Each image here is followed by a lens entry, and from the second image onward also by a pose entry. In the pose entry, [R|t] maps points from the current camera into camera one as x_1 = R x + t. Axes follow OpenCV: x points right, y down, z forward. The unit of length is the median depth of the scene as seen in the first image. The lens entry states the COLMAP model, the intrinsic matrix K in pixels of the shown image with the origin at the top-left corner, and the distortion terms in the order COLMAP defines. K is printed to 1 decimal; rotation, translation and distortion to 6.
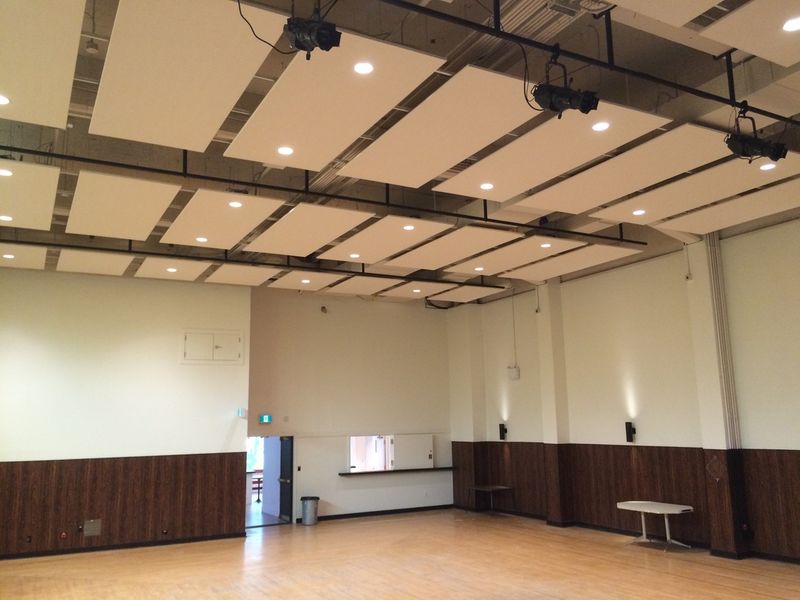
lens RADIAL K [[679.1, 0, 401.5], [0, 679.1, 304.1], [0, 0, 1]] dist [0.067783, -0.100358]
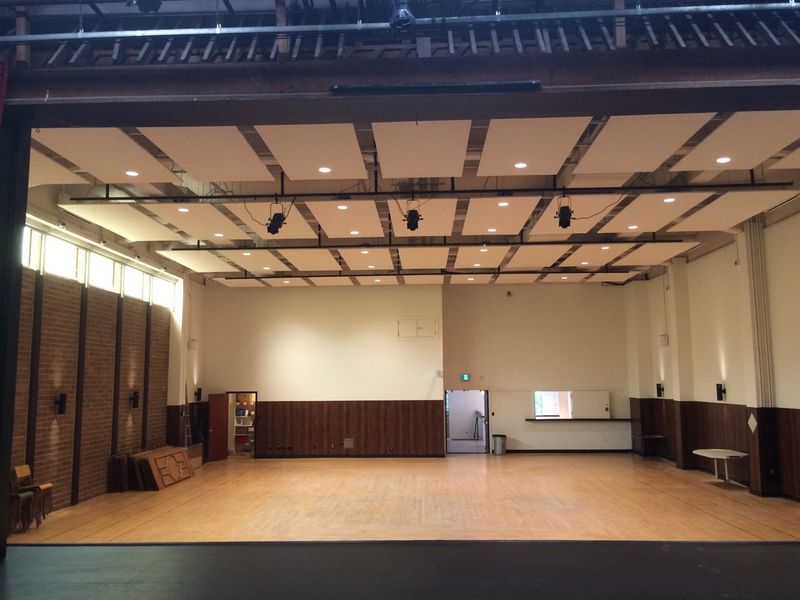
lens RADIAL K [[679.1, 0, 401.5], [0, 679.1, 304.1], [0, 0, 1]] dist [0.067783, -0.100358]
pose [[0.861643, -0.045702, -0.505454, 0.427972], [0.079563, 0.995787, 0.045593, -0.056588], [0.501240, -0.079500, 0.861648, -0.259507]]
